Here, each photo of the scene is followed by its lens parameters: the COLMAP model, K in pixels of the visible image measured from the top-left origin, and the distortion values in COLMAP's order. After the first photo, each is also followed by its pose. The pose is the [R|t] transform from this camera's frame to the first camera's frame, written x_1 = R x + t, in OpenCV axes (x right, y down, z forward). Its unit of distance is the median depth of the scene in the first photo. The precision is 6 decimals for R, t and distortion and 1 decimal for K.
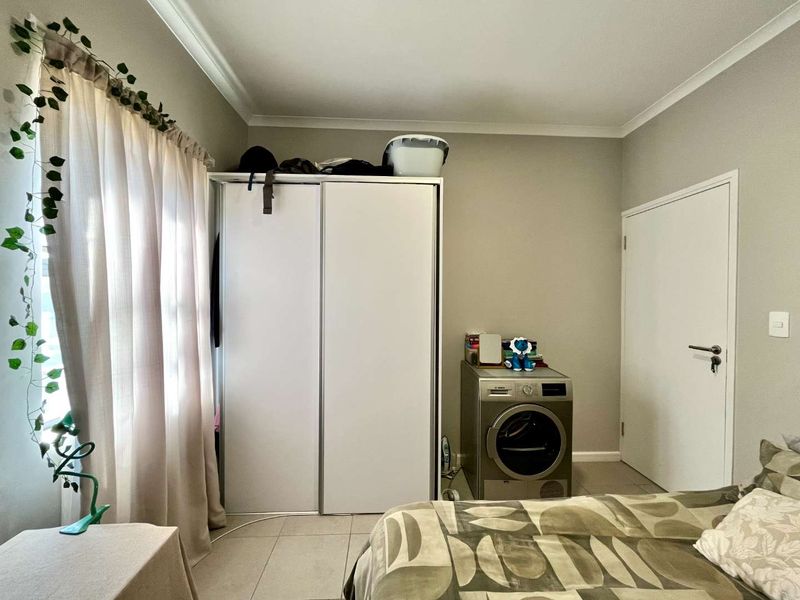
lens RADIAL K [[325.2, 0, 399.7], [0, 325.2, 301.6], [0, 0, 1]] dist [-0.003254, 0.000346]
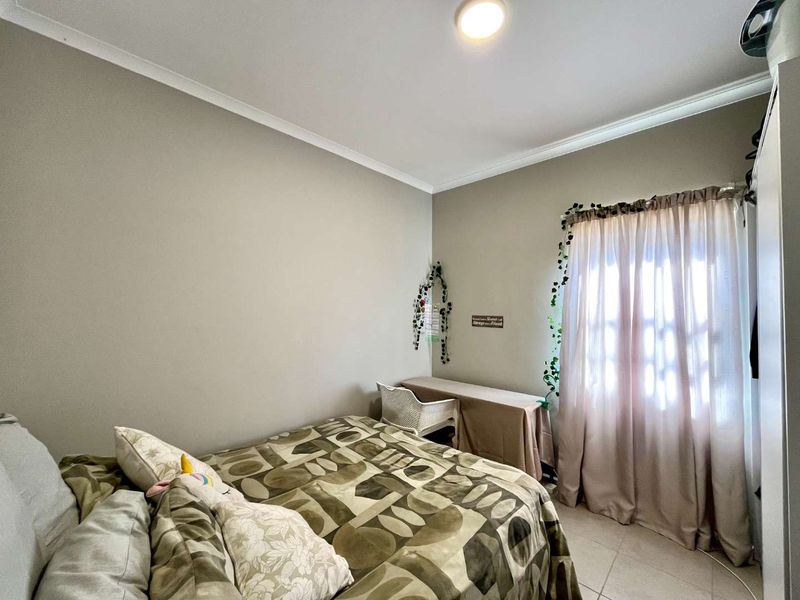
lens RADIAL K [[325.2, 0, 400.1], [0, 325.2, 303.3], [0, 0, 1]] dist [-0.003254, 0.000346]
pose [[-0.726786, -0.025656, -0.686384, 1.413581], [-0.021032, 0.999665, -0.015095, -0.062303], [0.686542, 0.003465, -0.727082, 1.700650]]
